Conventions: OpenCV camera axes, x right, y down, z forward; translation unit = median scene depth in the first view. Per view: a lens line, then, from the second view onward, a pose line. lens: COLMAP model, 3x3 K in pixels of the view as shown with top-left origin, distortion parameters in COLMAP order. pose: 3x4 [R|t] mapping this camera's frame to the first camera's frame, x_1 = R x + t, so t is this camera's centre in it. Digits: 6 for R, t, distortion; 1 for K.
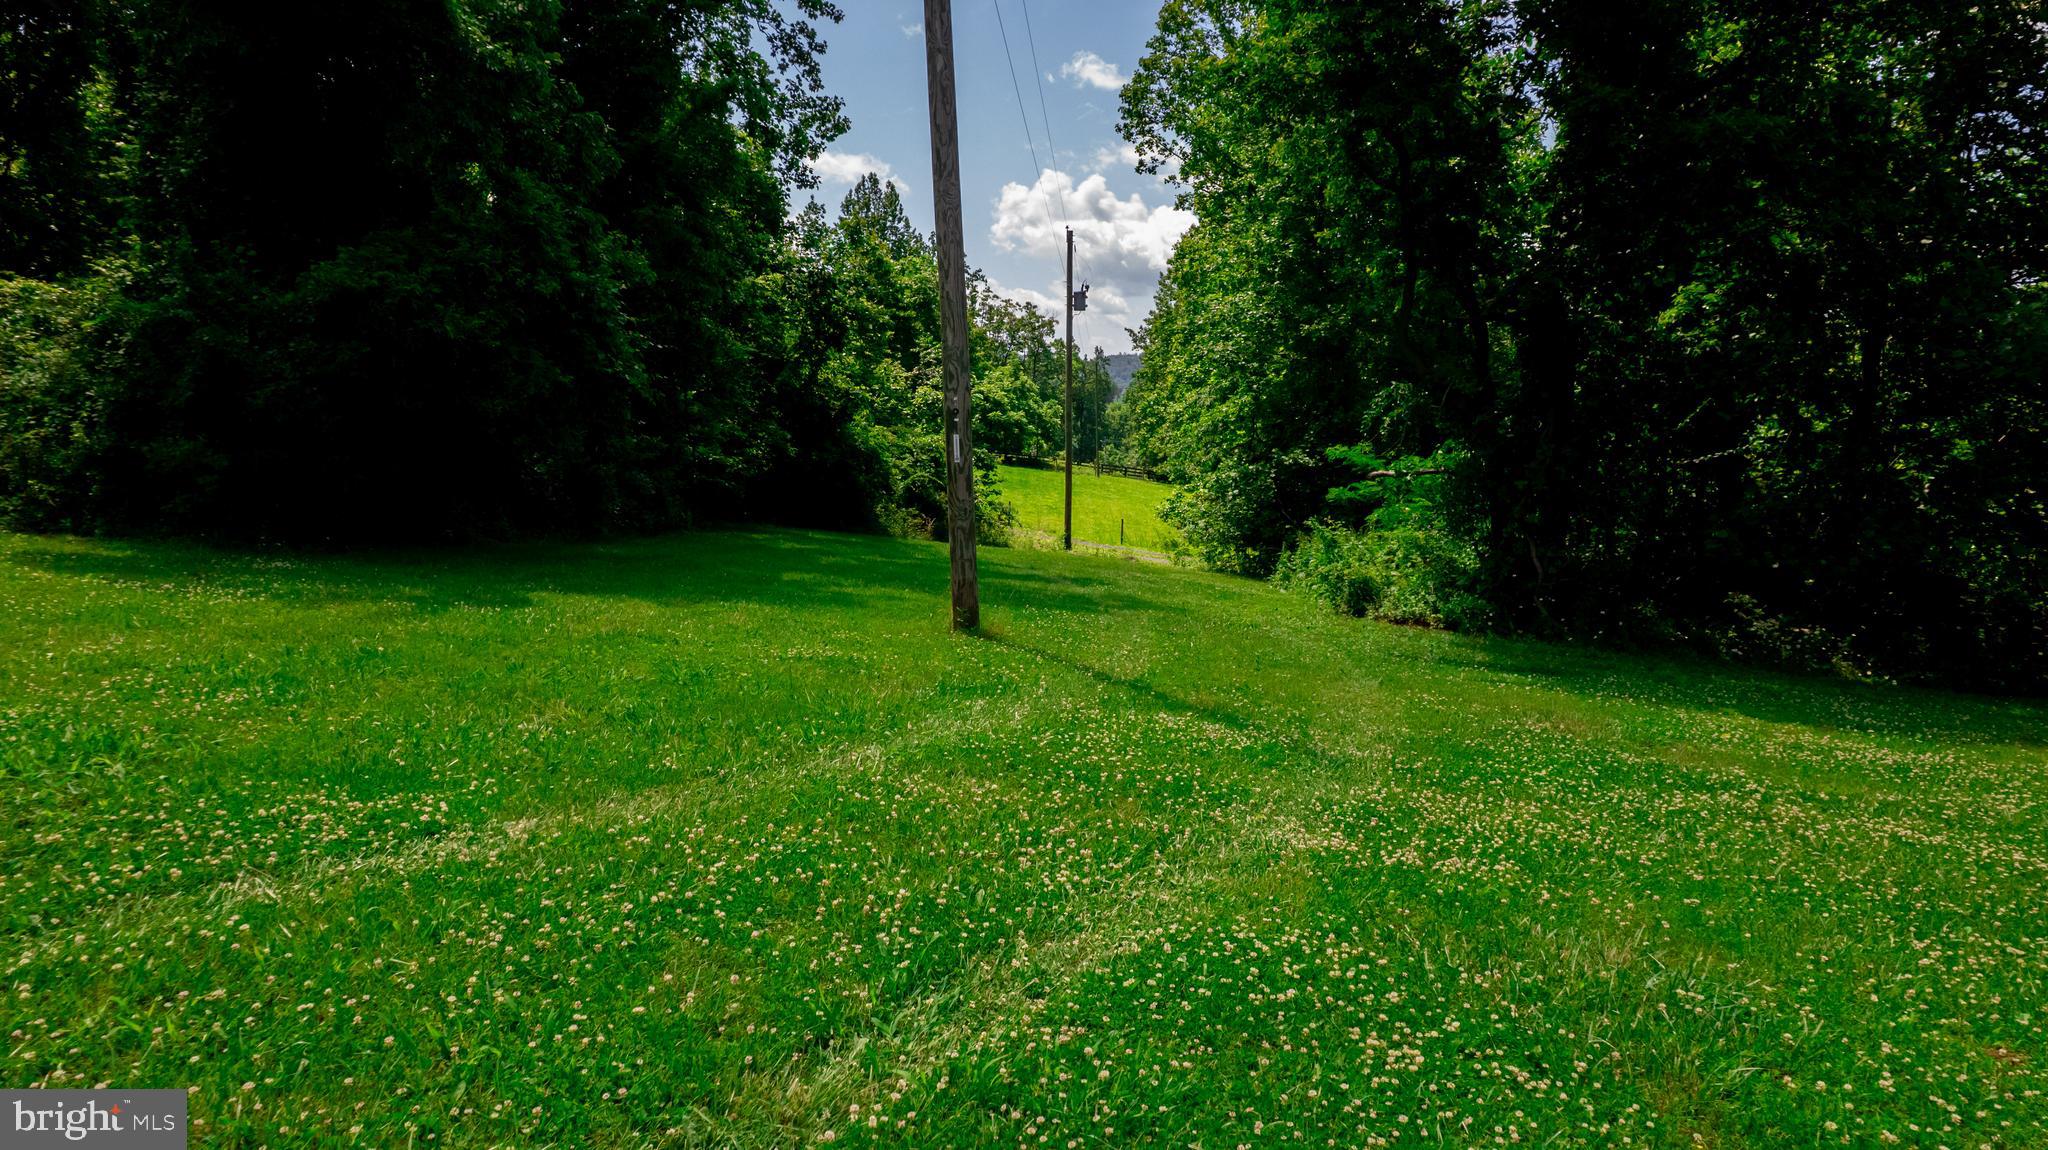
lens RADIAL K [[1308.4, 0, 1024.0], [0, 1308.4, 575.0], [0, 0, 1]] dist [-0.065460, 0.074014]
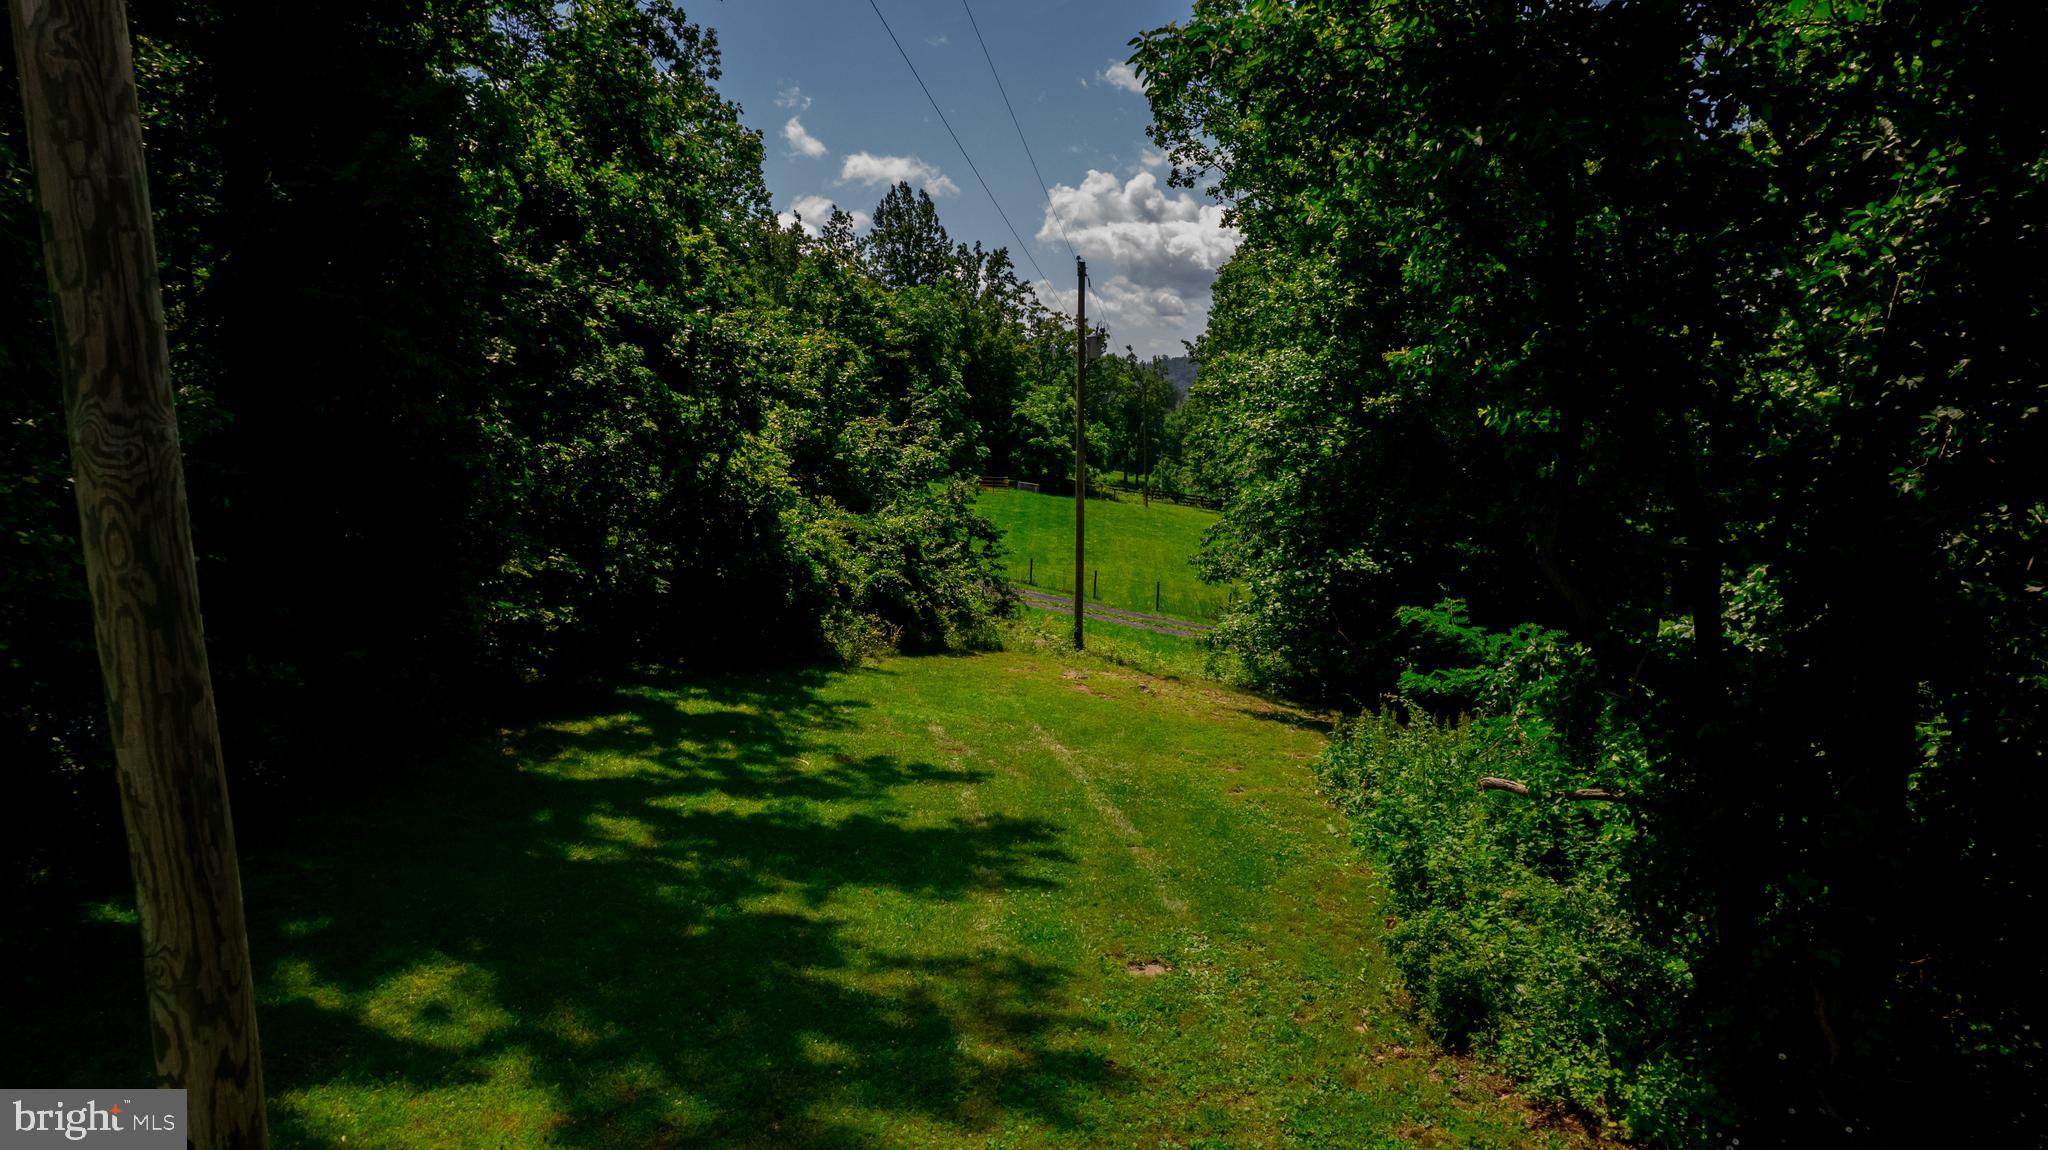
lens RADIAL K [[1299.3, 0, 1024.0], [0, 1299.3, 575.0], [0, 0, 1]] dist [-0.059238, 0.065459]
pose [[0.998705, 0.006694, -0.050435, 0.036943], [-0.006661, 0.999977, 0.000818, -0.059930], [0.050440, -0.000481, 0.998727, 0.164168]]
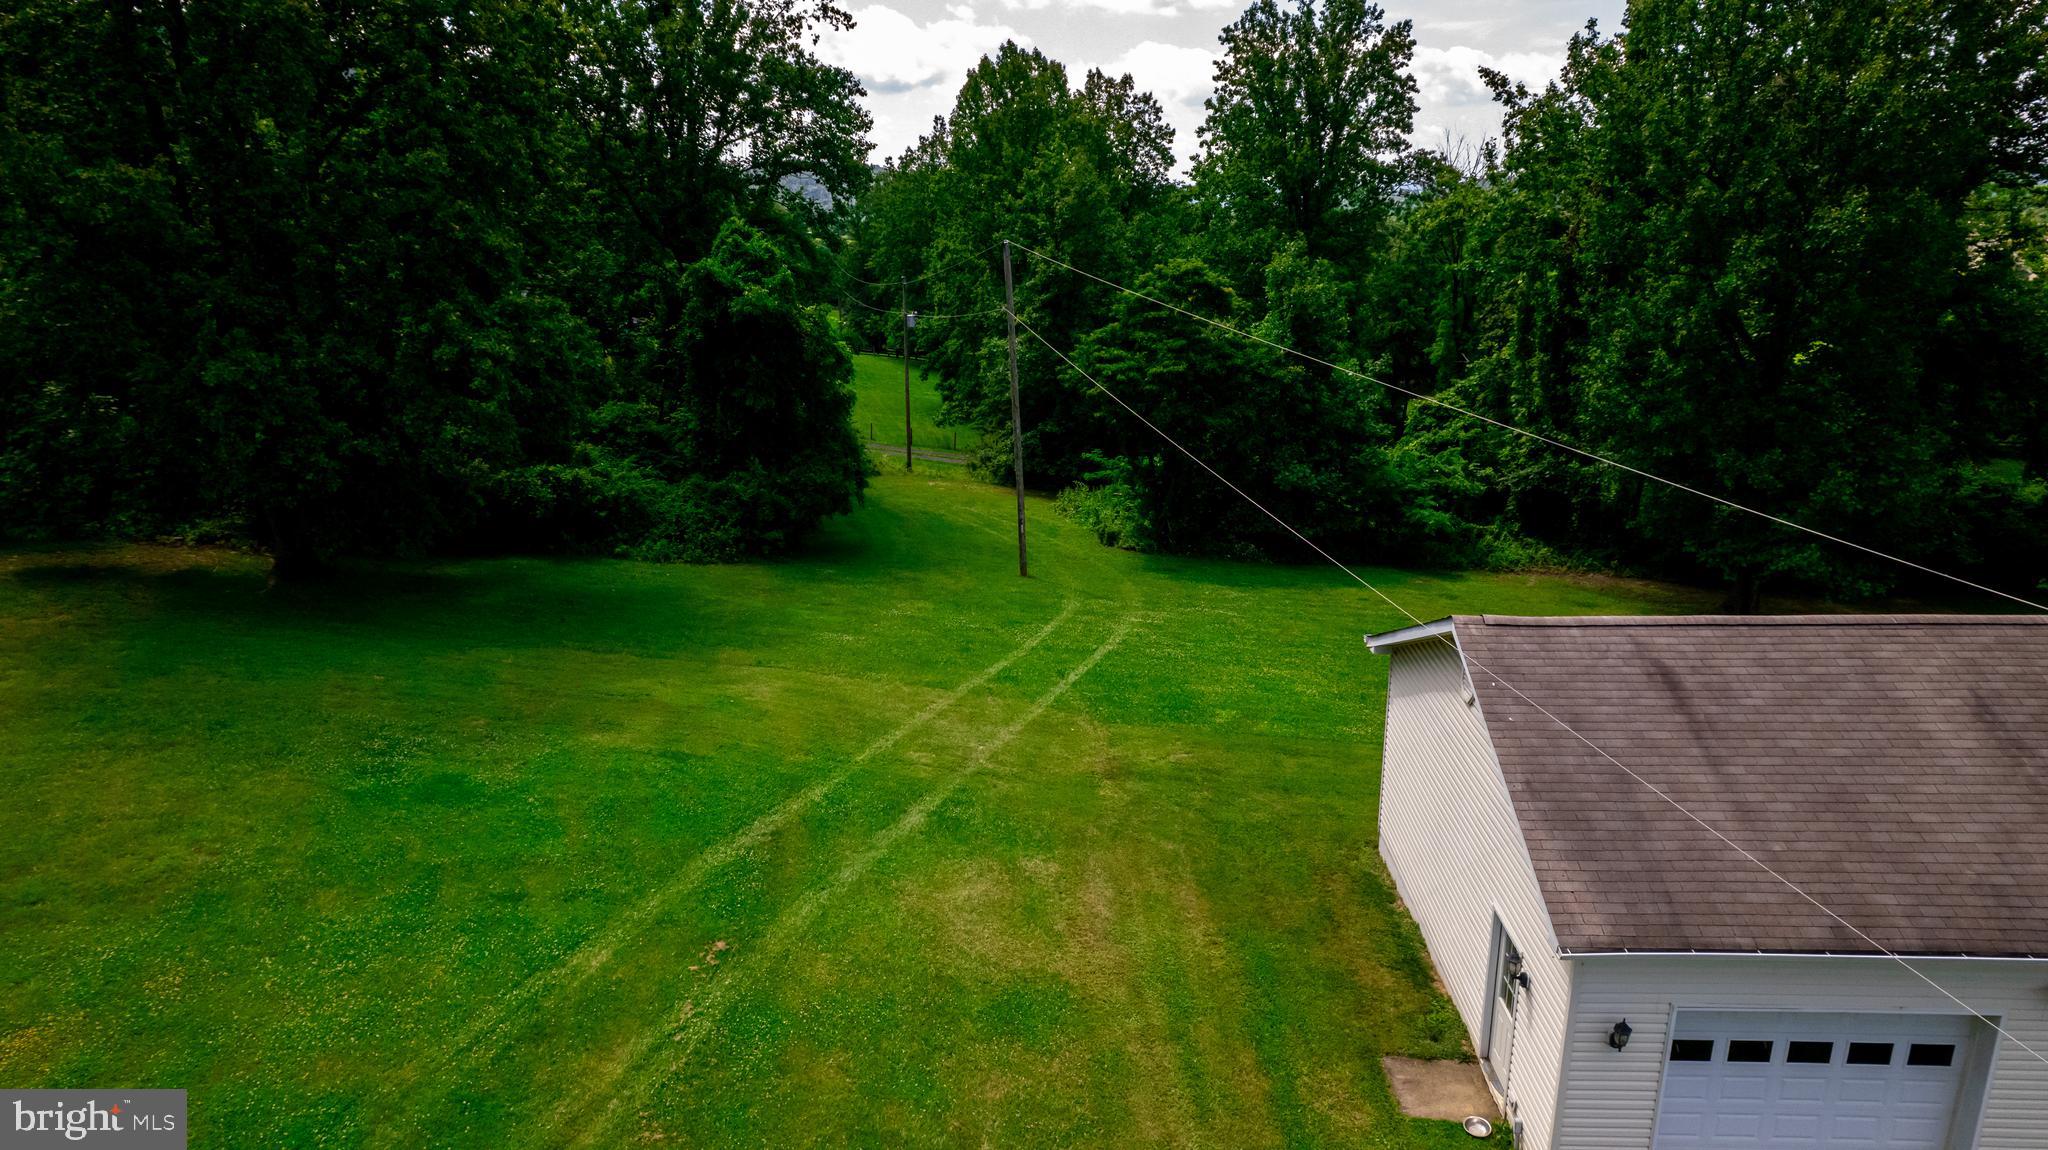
lens RADIAL K [[1299.3, 0, 1024.0], [0, 1299.3, 575.0], [0, 0, 1]] dist [-0.059238, 0.065459]
pose [[0.967305, -0.075963, 0.241972, -0.221531], [0.040160, 0.987930, 0.149603, -0.120719], [-0.250416, -0.134994, 0.958681, -0.602226]]
